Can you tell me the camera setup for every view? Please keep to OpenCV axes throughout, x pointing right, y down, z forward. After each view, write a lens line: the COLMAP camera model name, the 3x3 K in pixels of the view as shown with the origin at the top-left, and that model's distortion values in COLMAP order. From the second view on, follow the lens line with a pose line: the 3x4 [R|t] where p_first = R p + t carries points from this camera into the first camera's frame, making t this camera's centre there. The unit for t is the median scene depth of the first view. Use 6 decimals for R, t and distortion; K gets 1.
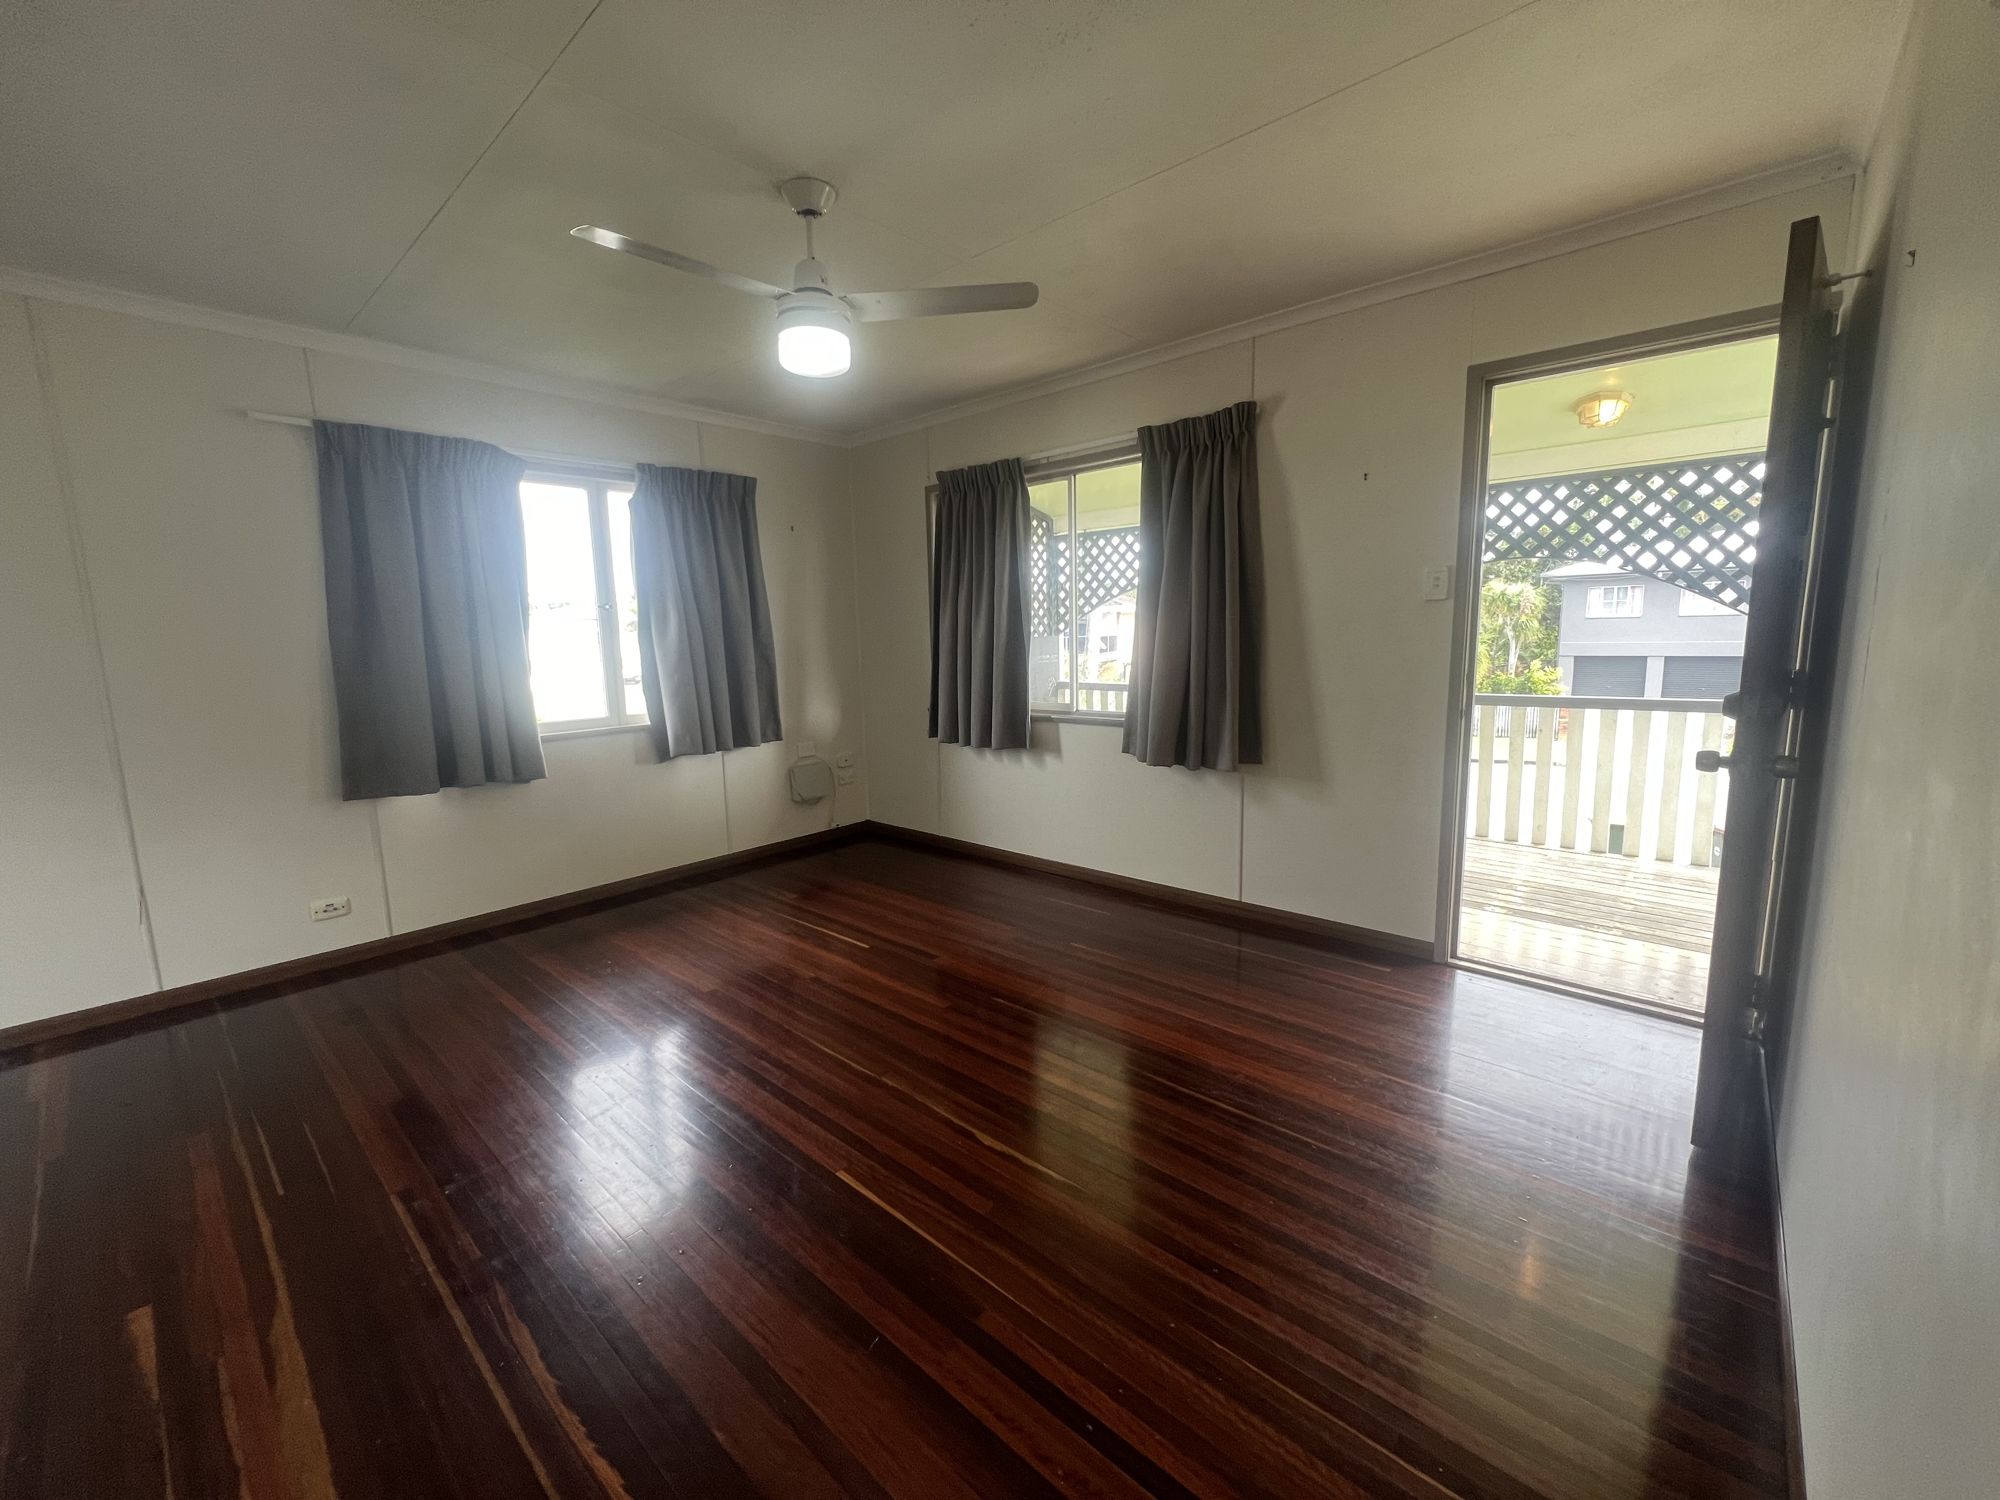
lens RADIAL K [[803.5, 0, 993.3], [0, 803.5, 742.4], [0, 0, 1]] dist [0.000308, -0.000083]
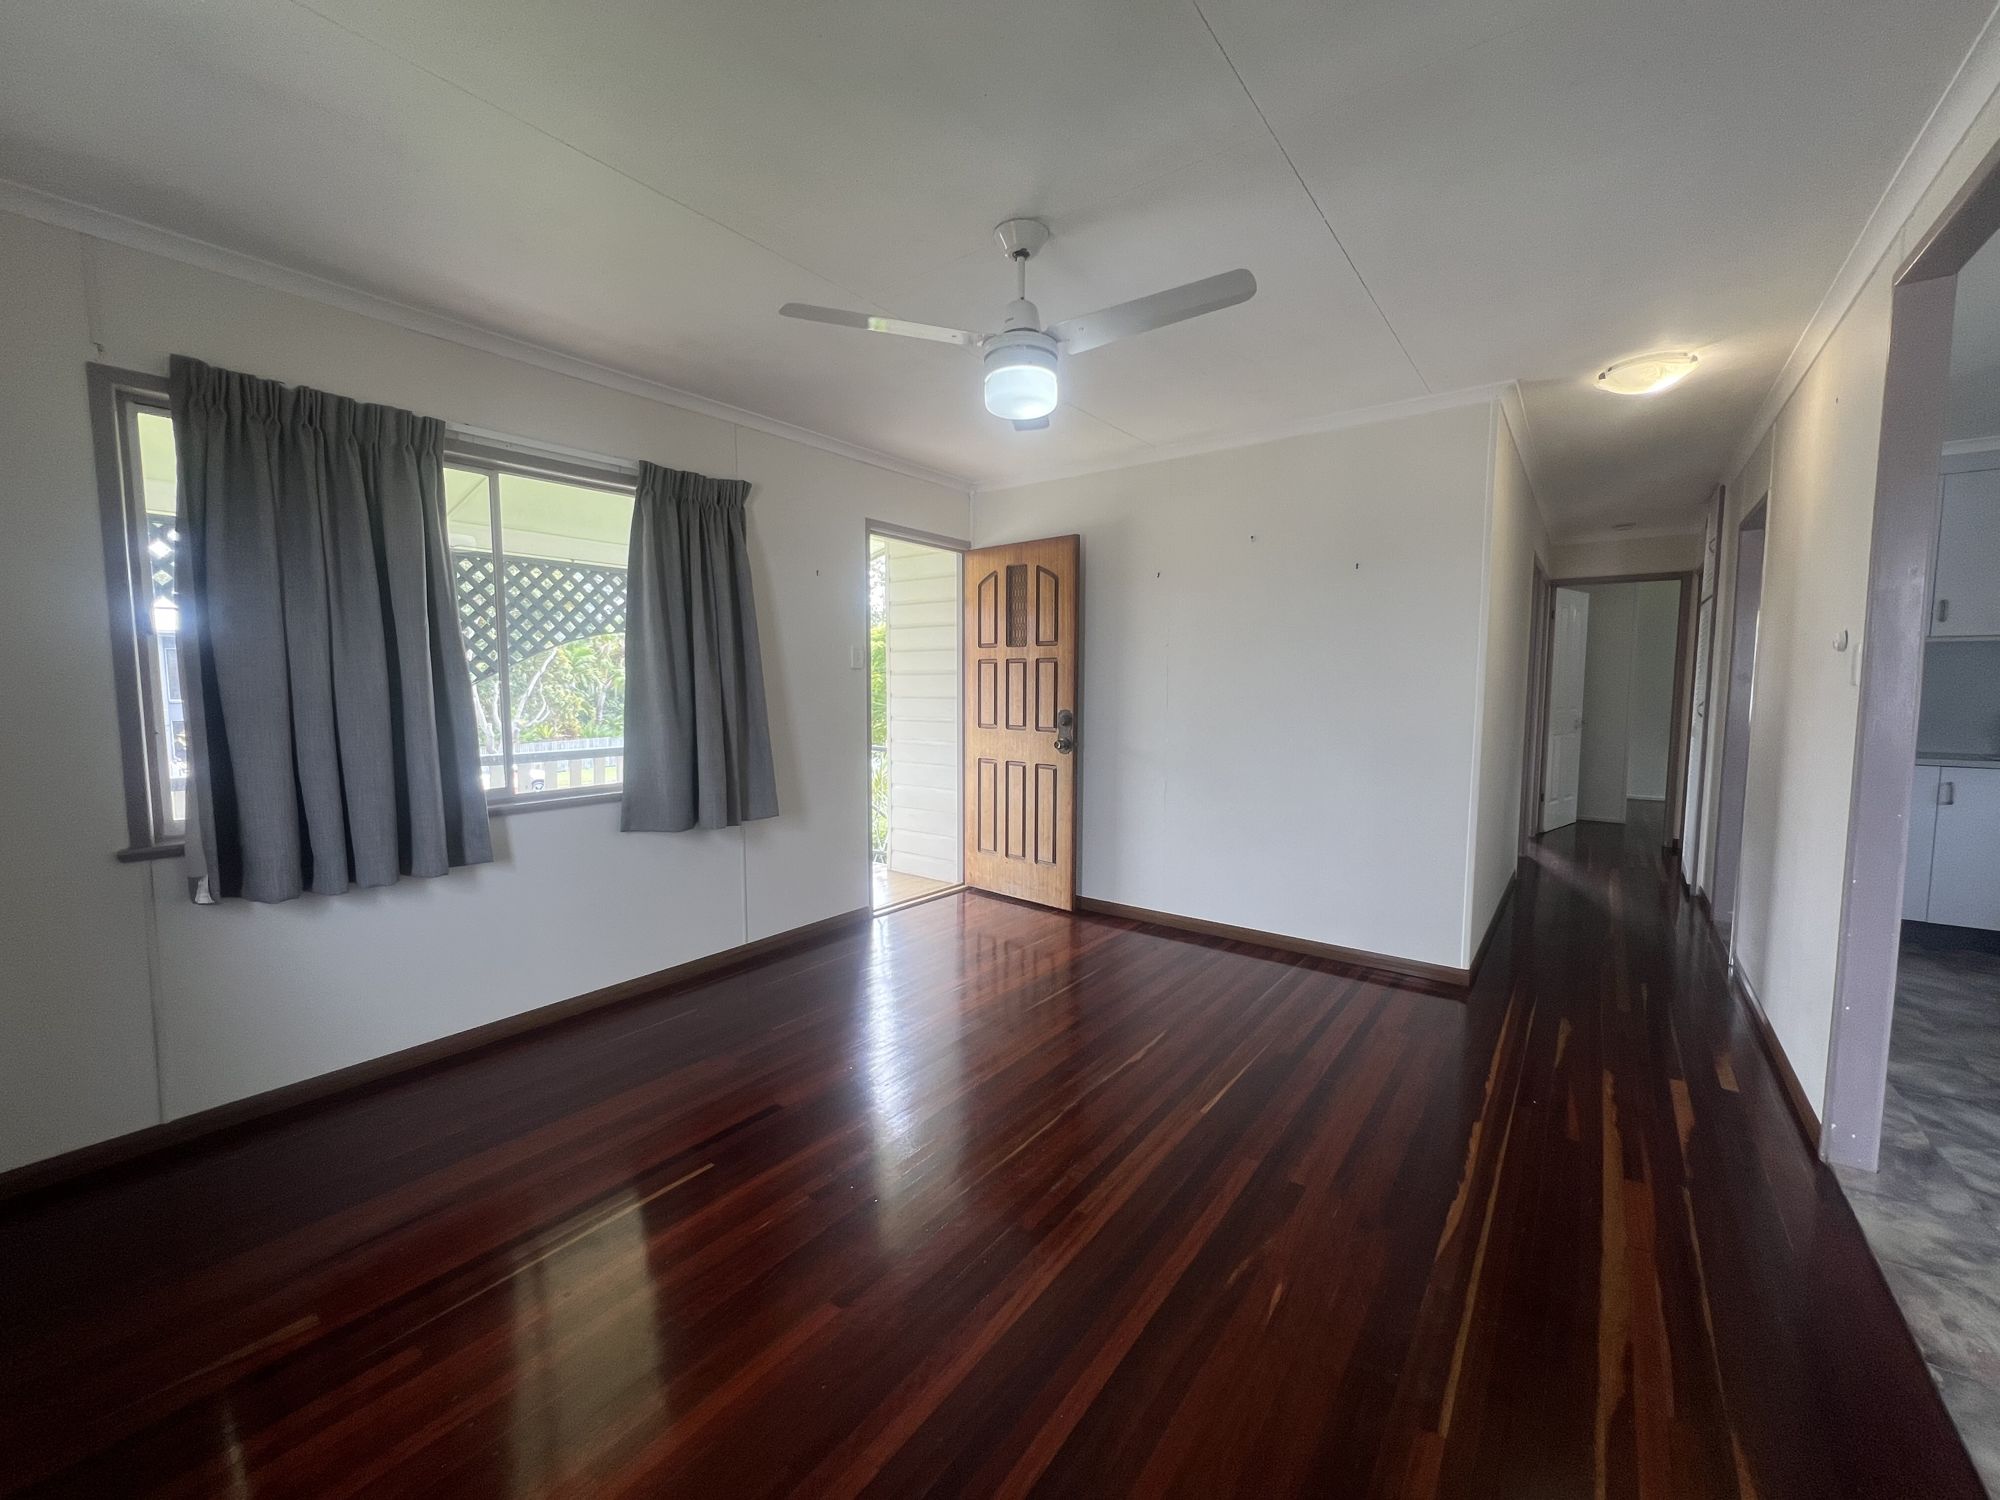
lens RADIAL K [[766.6, 0, 1000.0], [0, 766.6, 750.0], [0, 0, 1]] dist [-0.001087, -0.000103]
pose [[-0.067327, -0.068122, 0.995403, -0.637695], [0.135038, 0.987864, 0.076740, -0.077067], [-0.988550, 0.139584, -0.057311, 0.626544]]
